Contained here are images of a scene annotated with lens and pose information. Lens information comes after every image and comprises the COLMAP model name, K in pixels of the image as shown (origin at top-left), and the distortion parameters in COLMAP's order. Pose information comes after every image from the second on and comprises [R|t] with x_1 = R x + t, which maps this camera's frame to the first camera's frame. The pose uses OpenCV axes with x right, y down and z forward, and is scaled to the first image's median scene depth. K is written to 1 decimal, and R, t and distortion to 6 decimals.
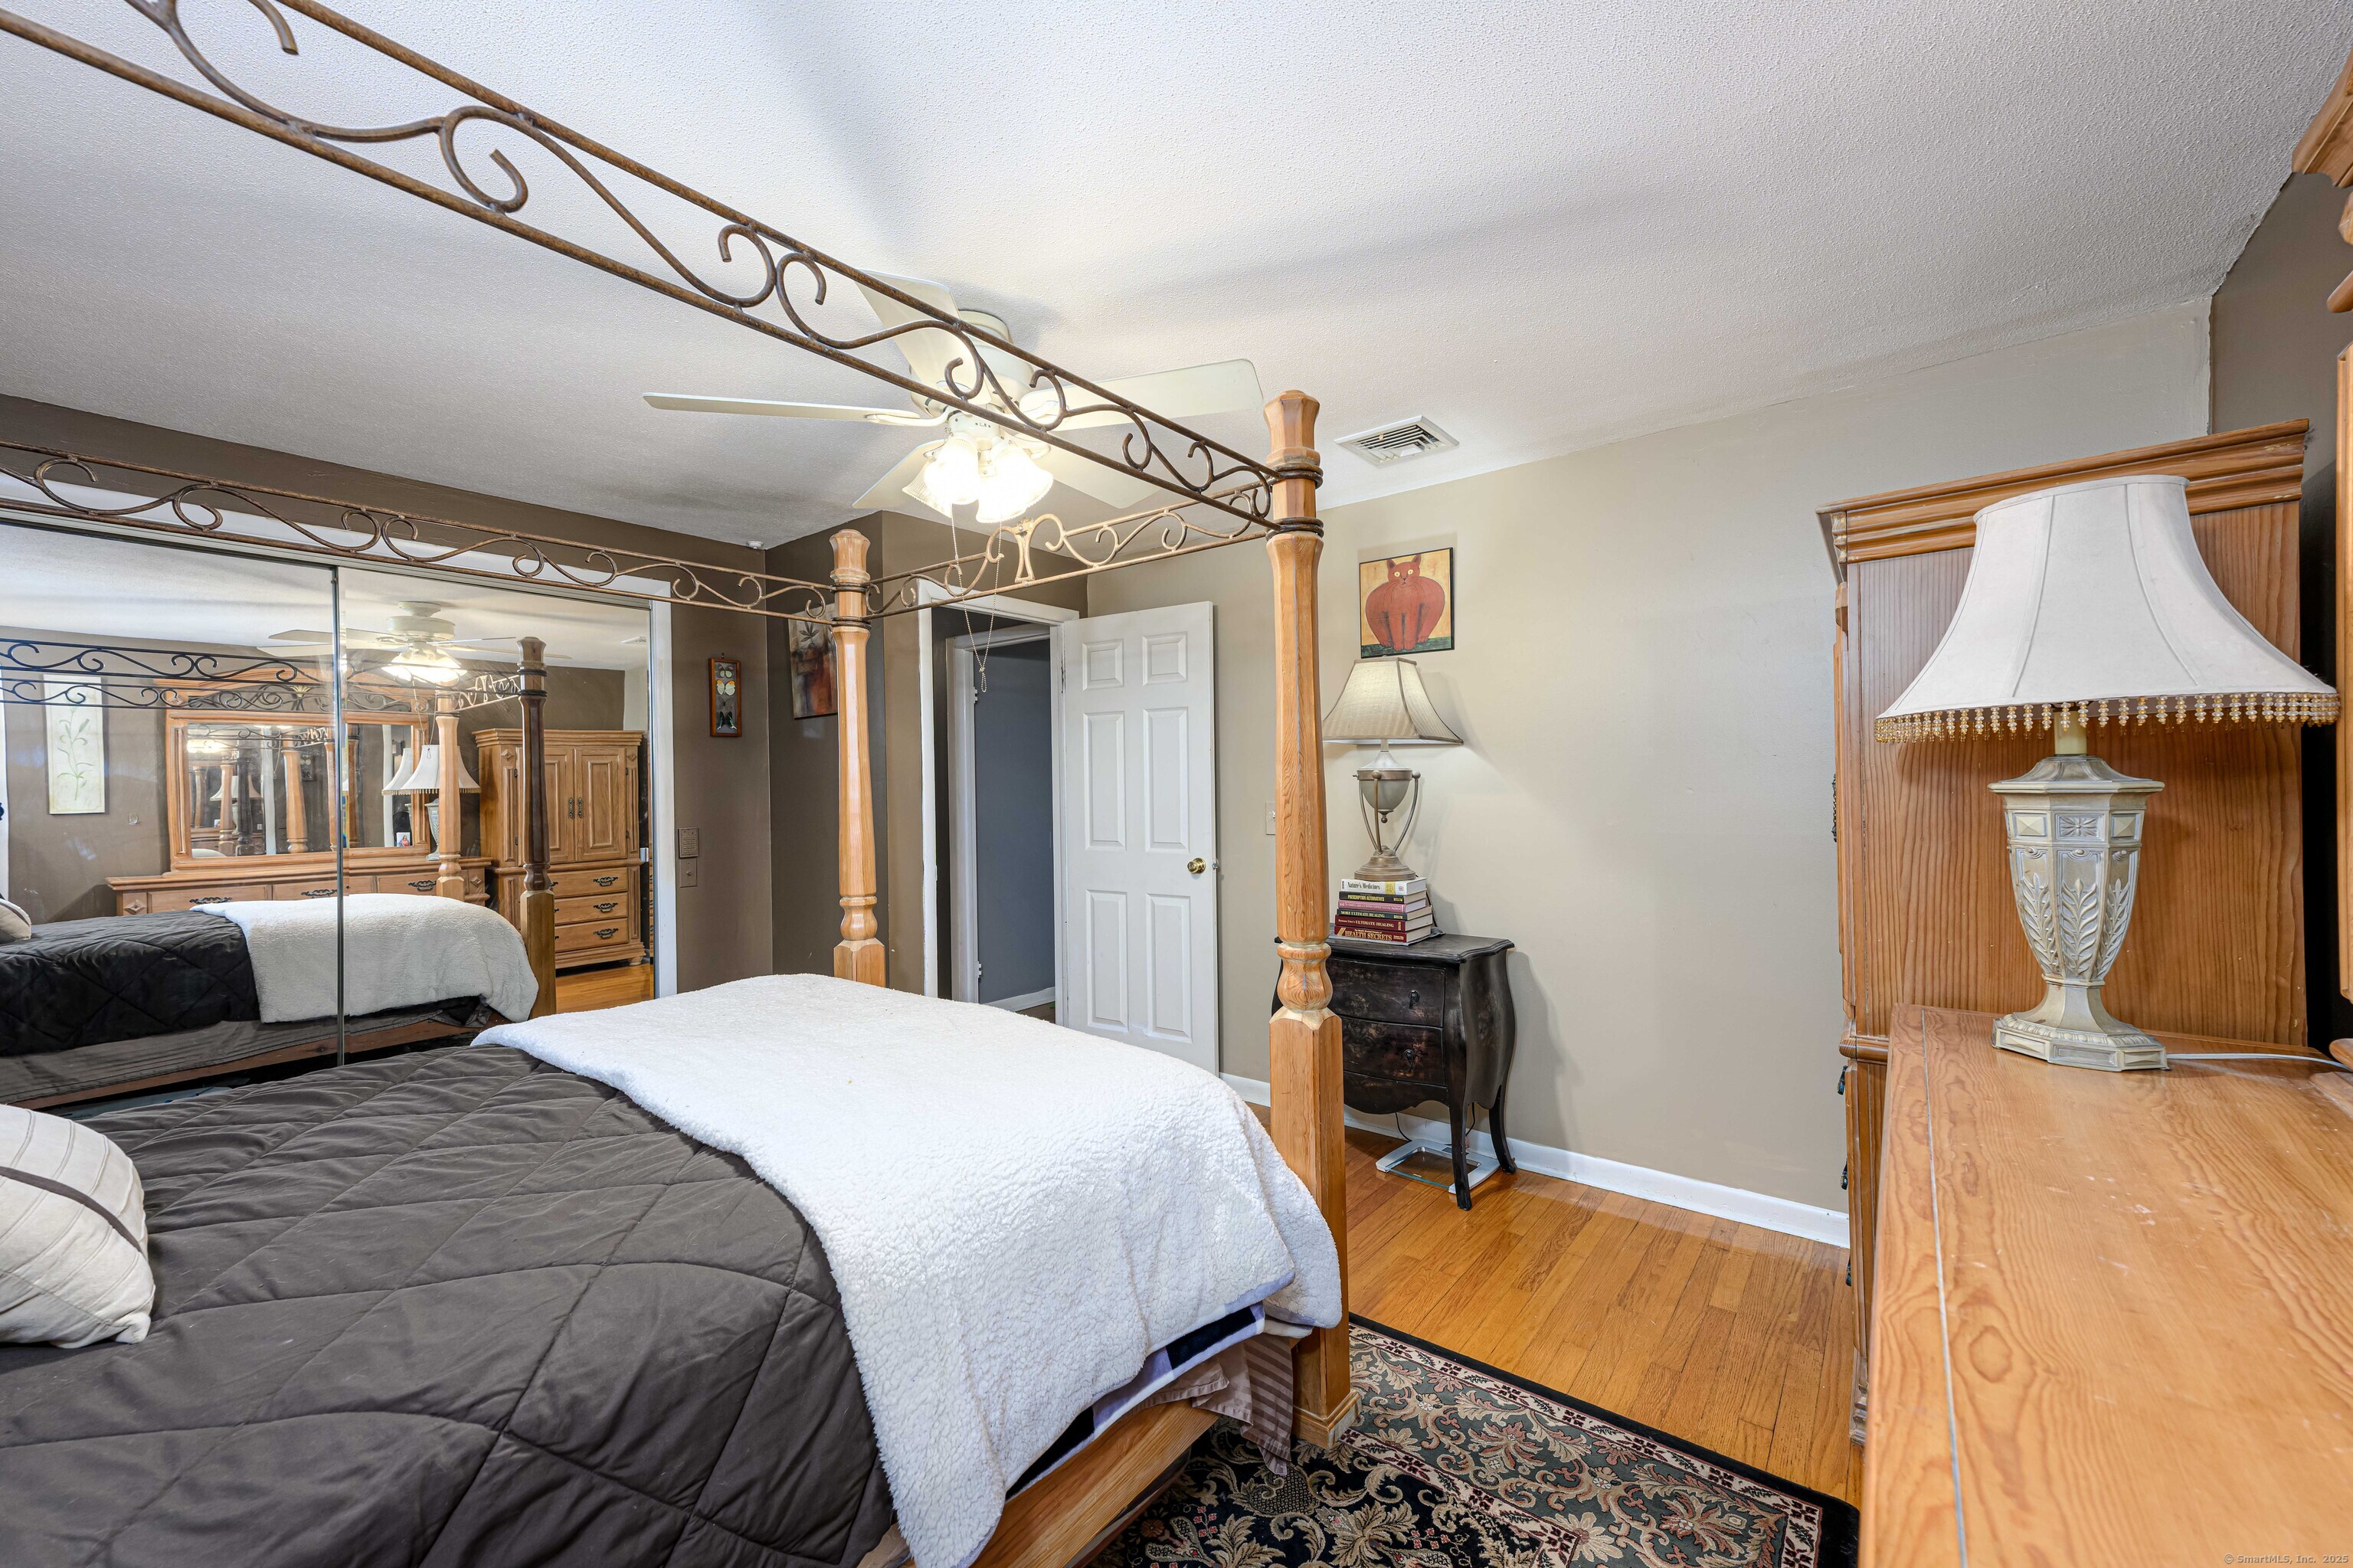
lens RADIAL K [[920.7, 0, 1164.3], [0, 920.7, 795.0], [0, 0, 1]] dist [0.019500, 0.002851]
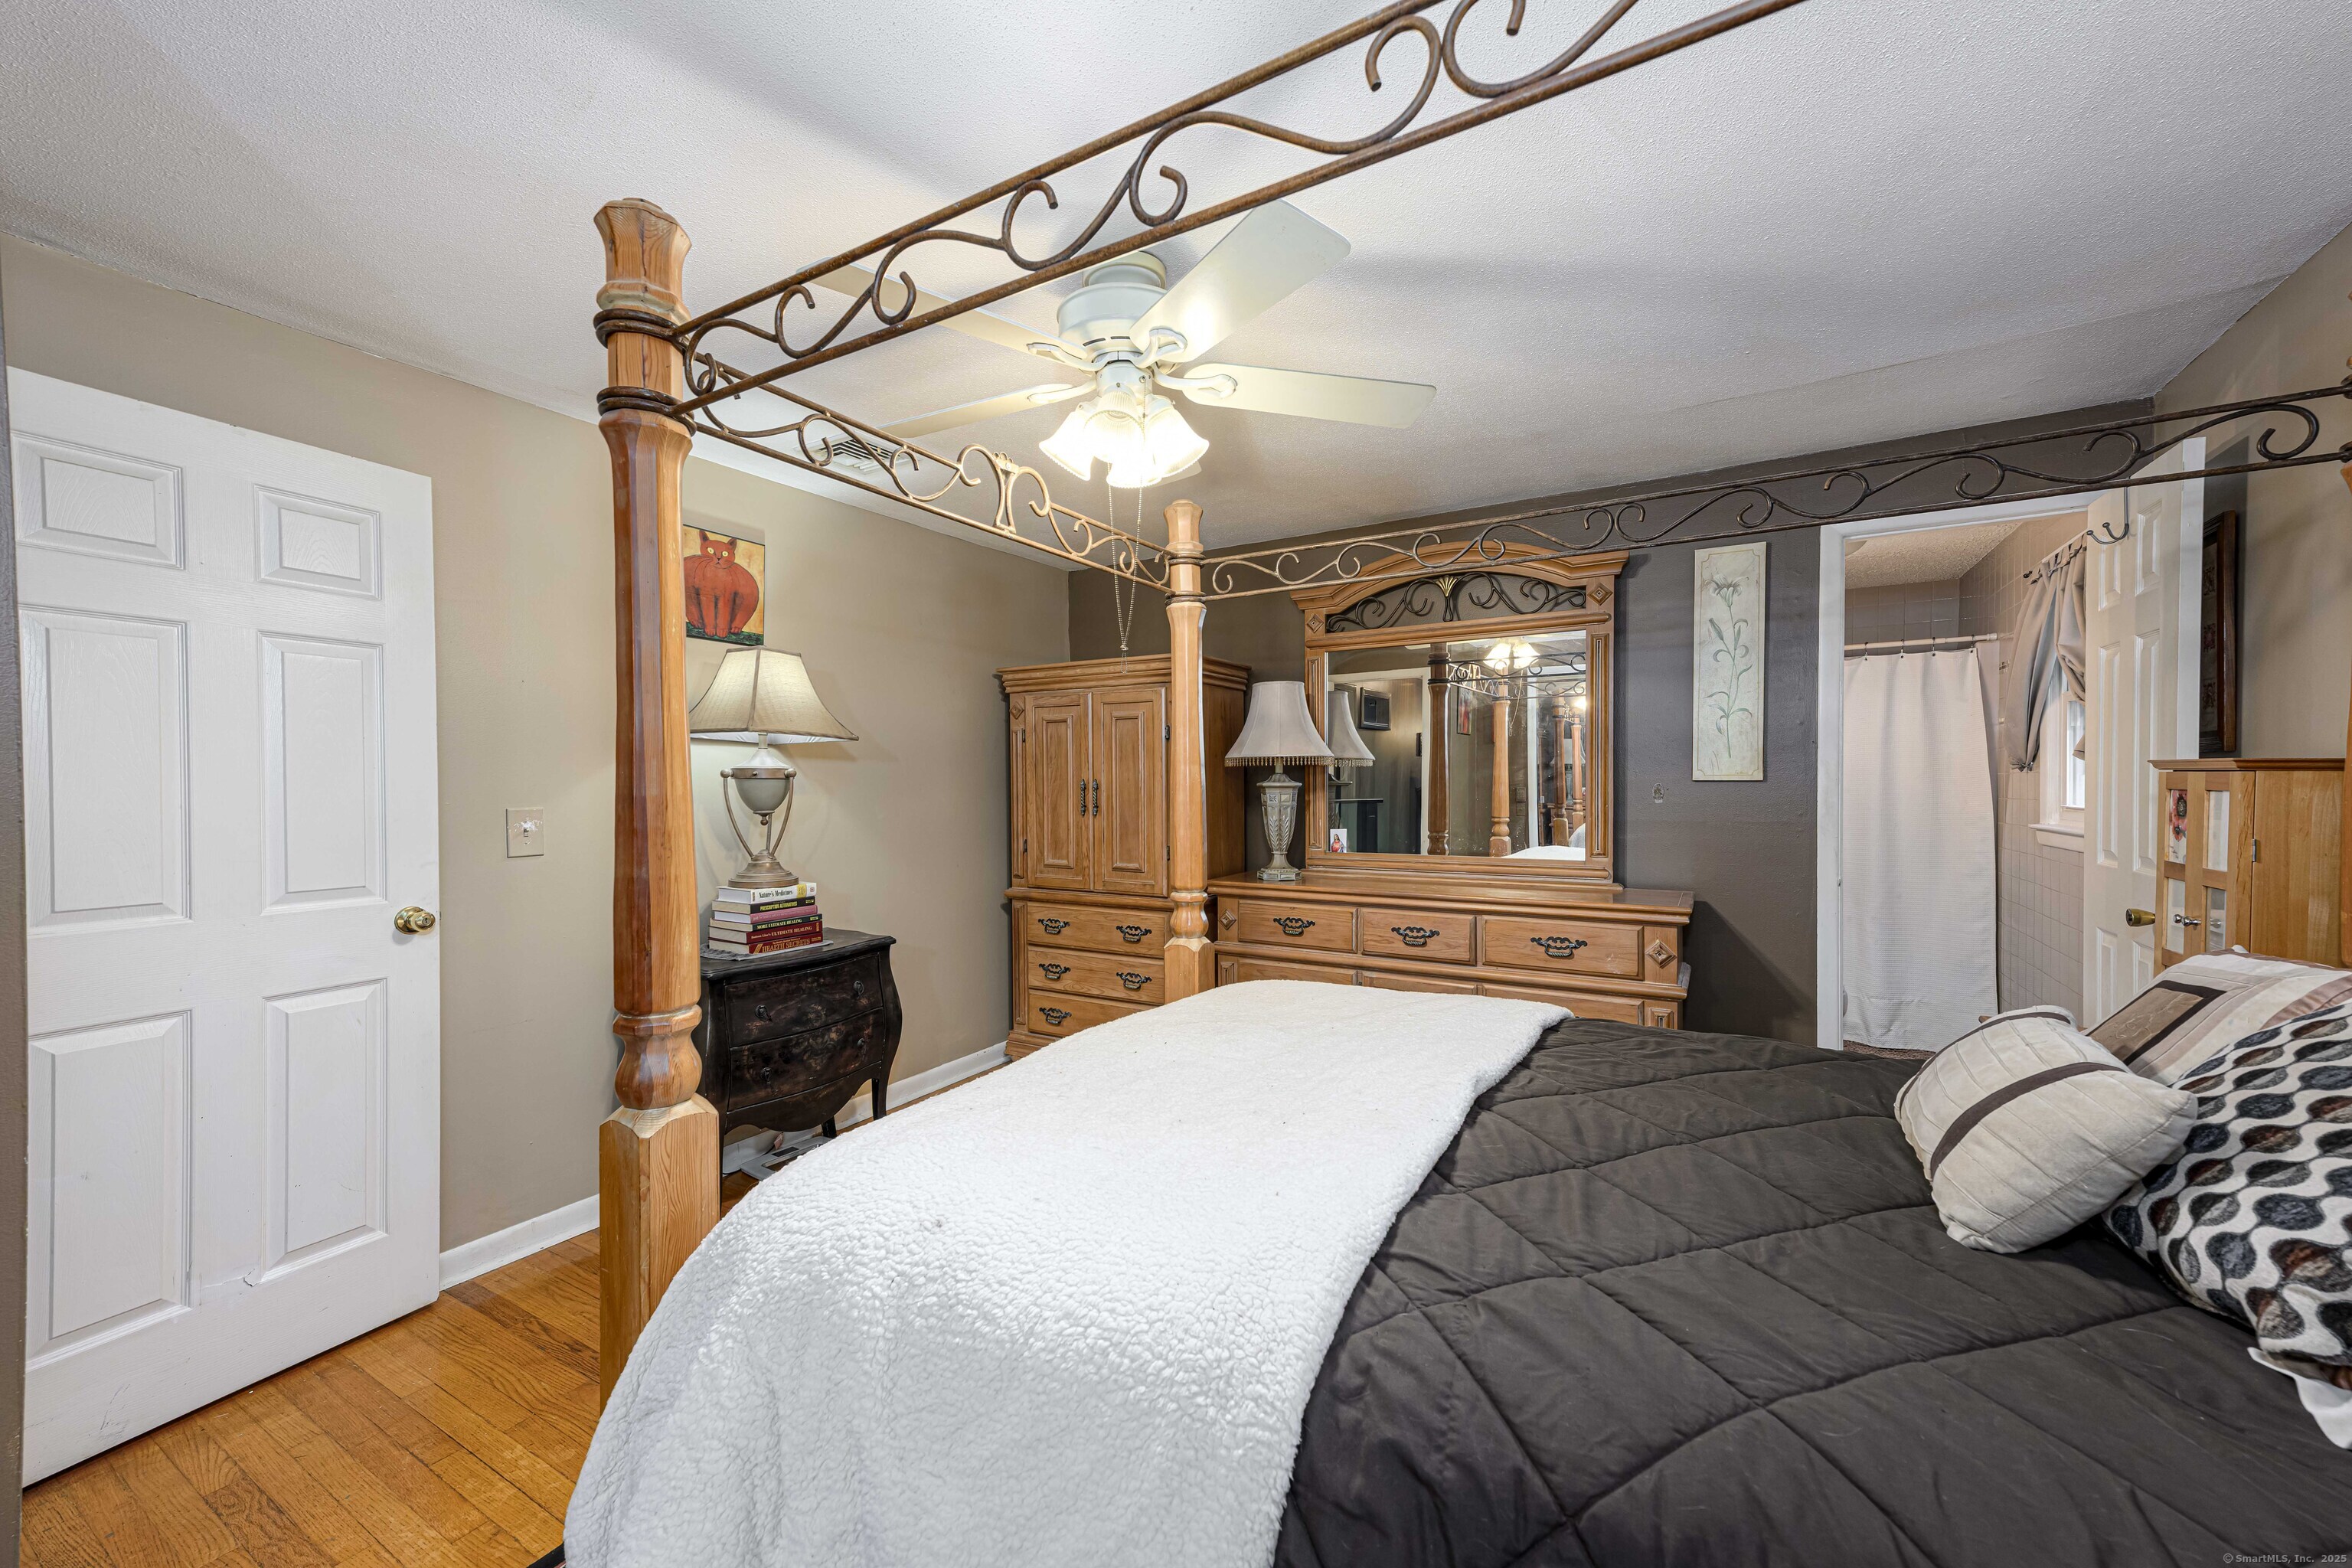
lens RADIAL K [[920.3, 0, 1163.8], [0, 920.3, 795.0], [0, 0, 1]] dist [0.019500, 0.002851]
pose [[-0.128844, 0.001701, 0.991663, -0.999437], [0.017028, 0.999855, 0.000497, 0.008372], [-0.991519, 0.016951, -0.128854, 0.976351]]
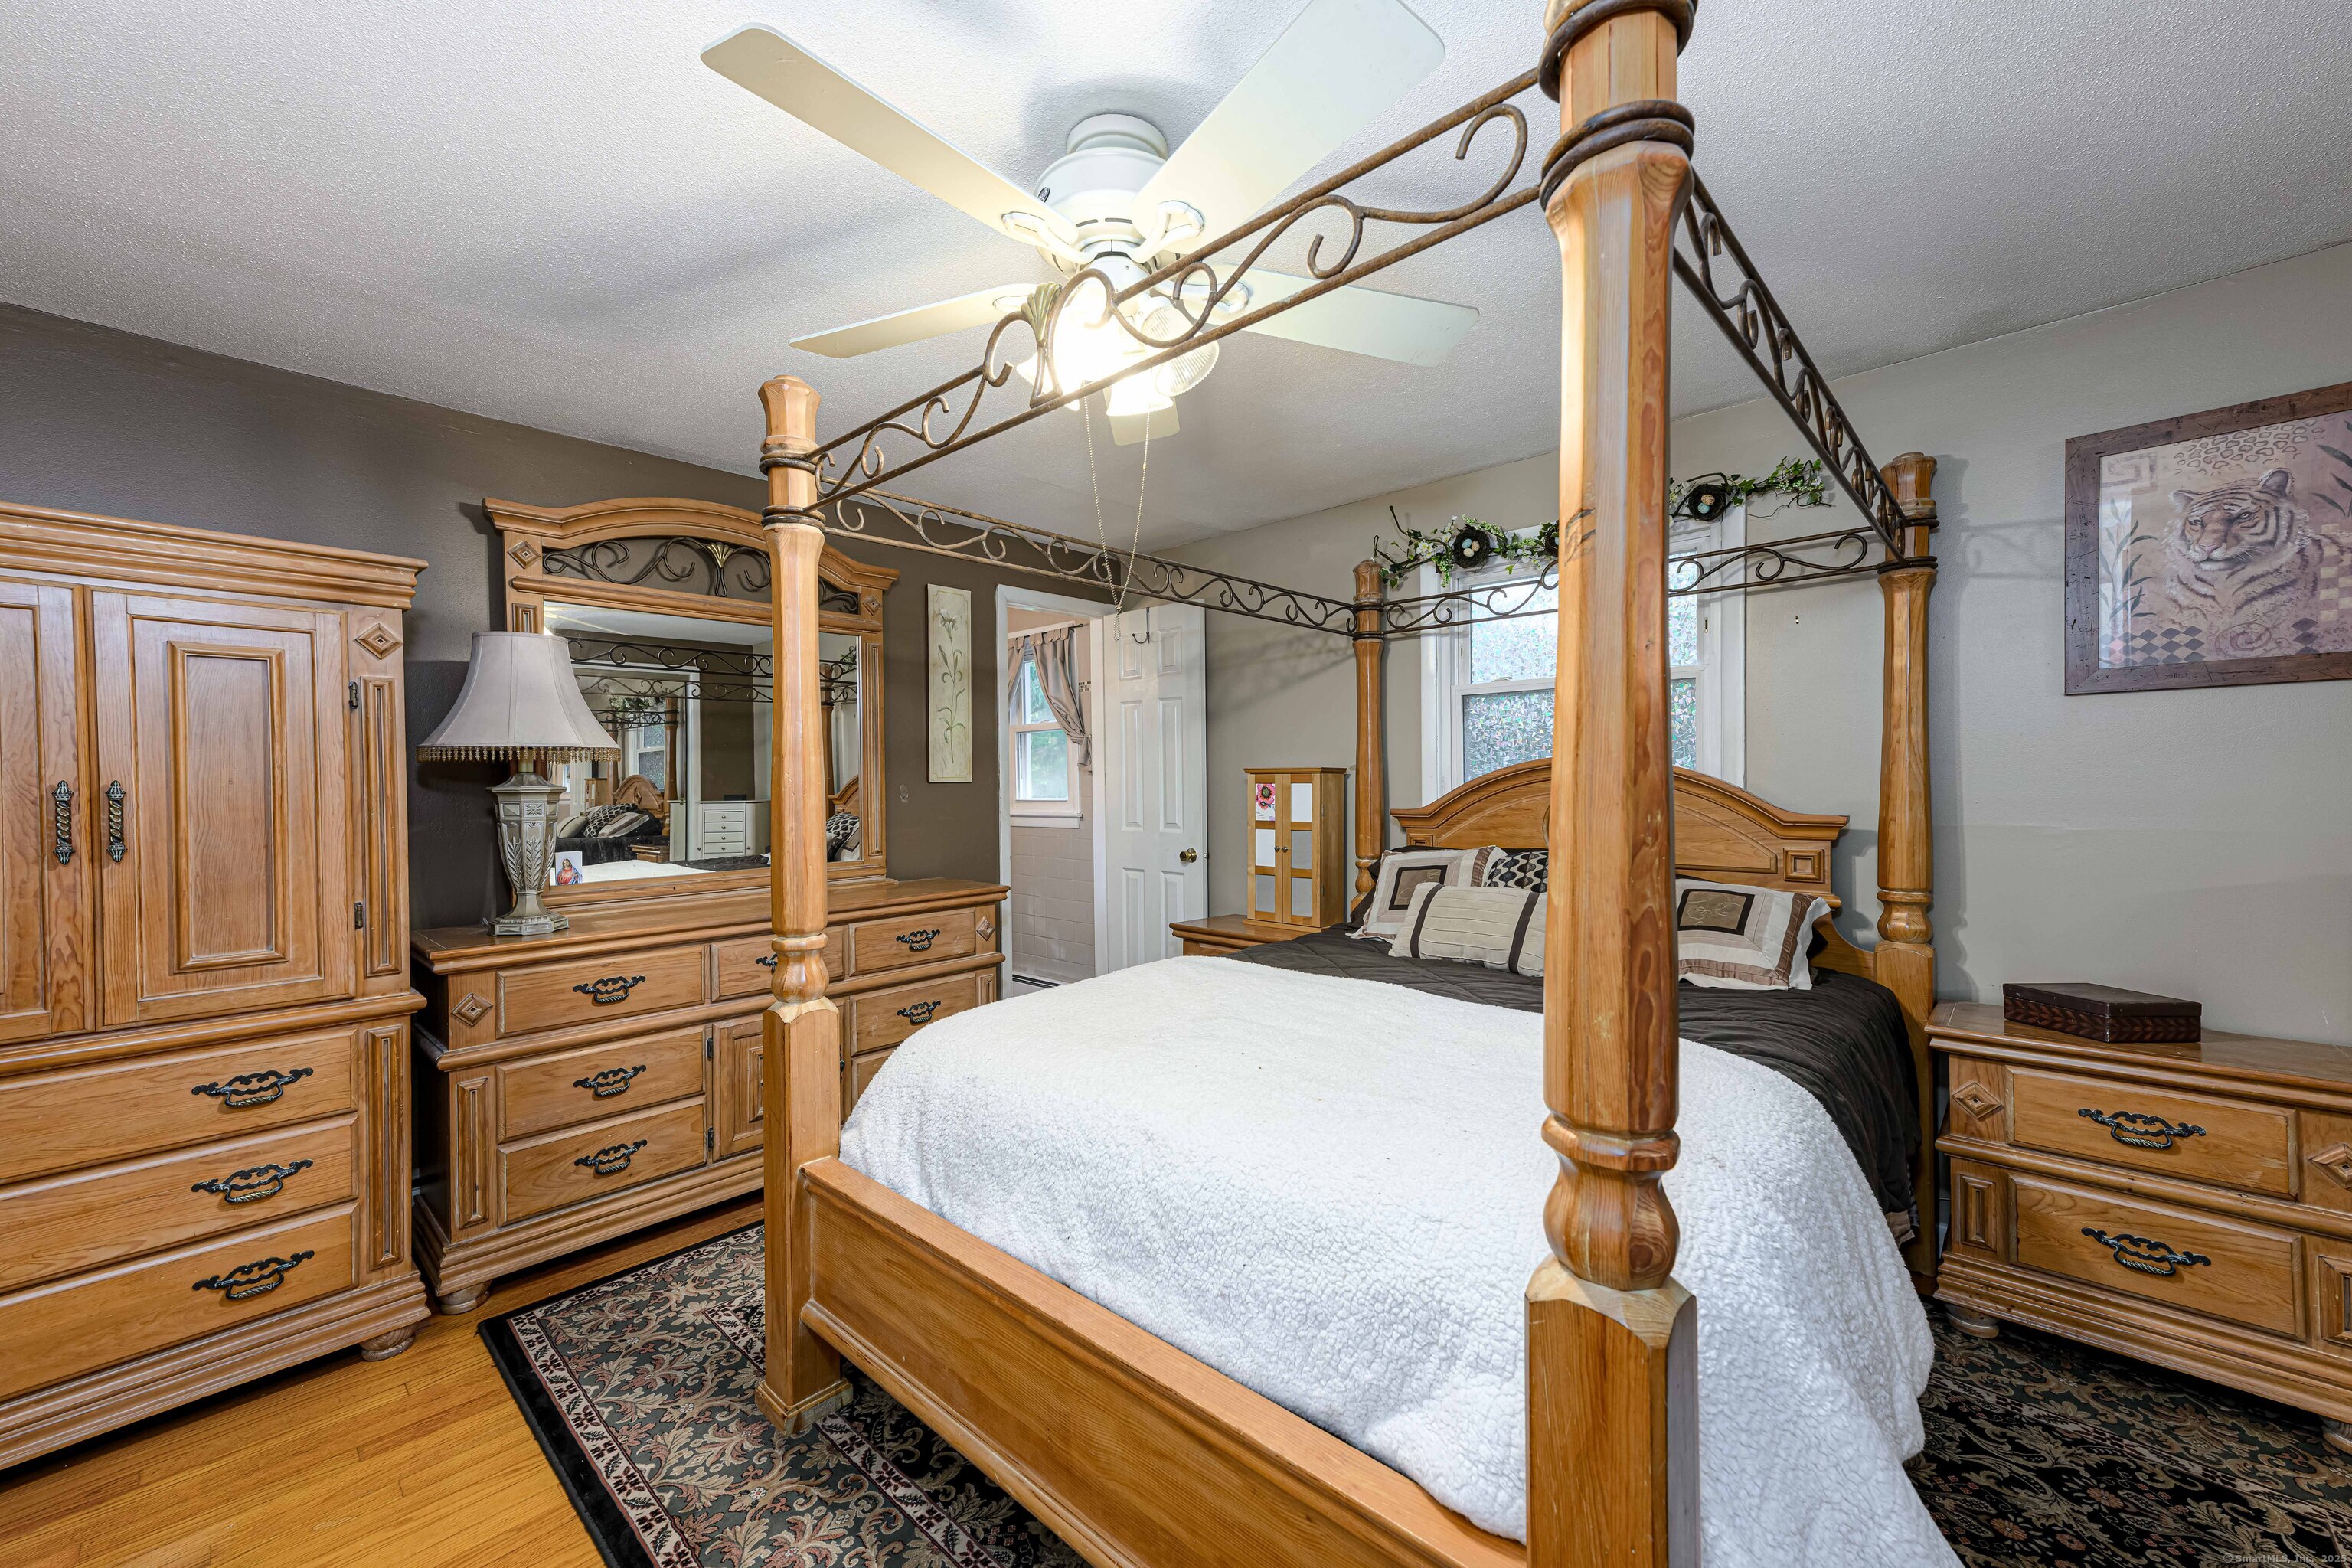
lens RADIAL K [[920.3, 0, 1163.8], [0, 920.3, 795.0], [0, 0, 1]] dist [0.019500, 0.002851]
pose [[-0.996227, 0.026599, 0.082611, -0.264183], [0.028583, 0.999328, 0.022928, -0.002457], [-0.081946, 0.025202, -0.996318, 1.575288]]
